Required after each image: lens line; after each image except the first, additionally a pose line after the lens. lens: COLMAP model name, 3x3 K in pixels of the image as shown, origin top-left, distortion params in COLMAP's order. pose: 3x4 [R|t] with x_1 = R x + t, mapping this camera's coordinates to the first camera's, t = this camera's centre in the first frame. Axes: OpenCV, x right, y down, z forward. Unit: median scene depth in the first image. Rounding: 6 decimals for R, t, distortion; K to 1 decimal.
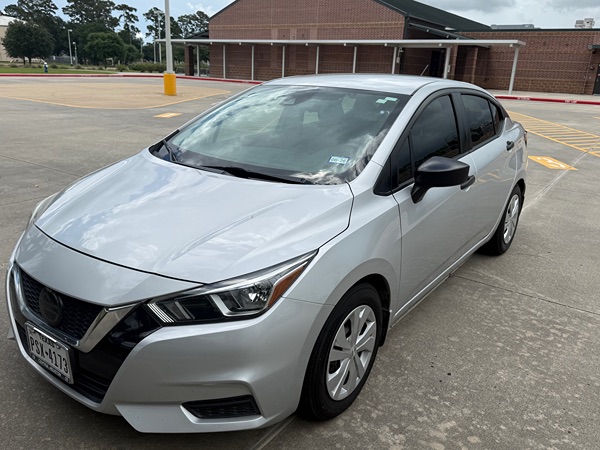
lens RADIAL K [[486.6, 0, 300.0], [0, 486.6, 225.0], [0, 0, 1]] dist [0.139699, -0.247231]
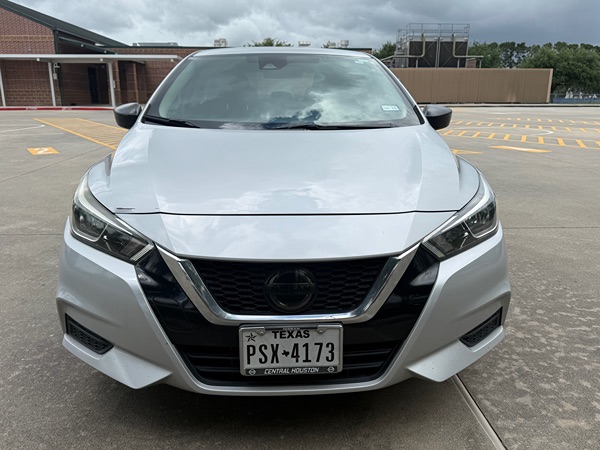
lens RADIAL K [[486.6, 0, 300.0], [0, 486.6, 225.0], [0, 0, 1]] dist [0.139699, -0.247231]
pose [[0.773553, -0.194608, 0.603111, -0.625054], [0.217302, 0.975439, 0.036037, 0.026842], [-0.595311, 0.103181, 0.796843, 0.241175]]
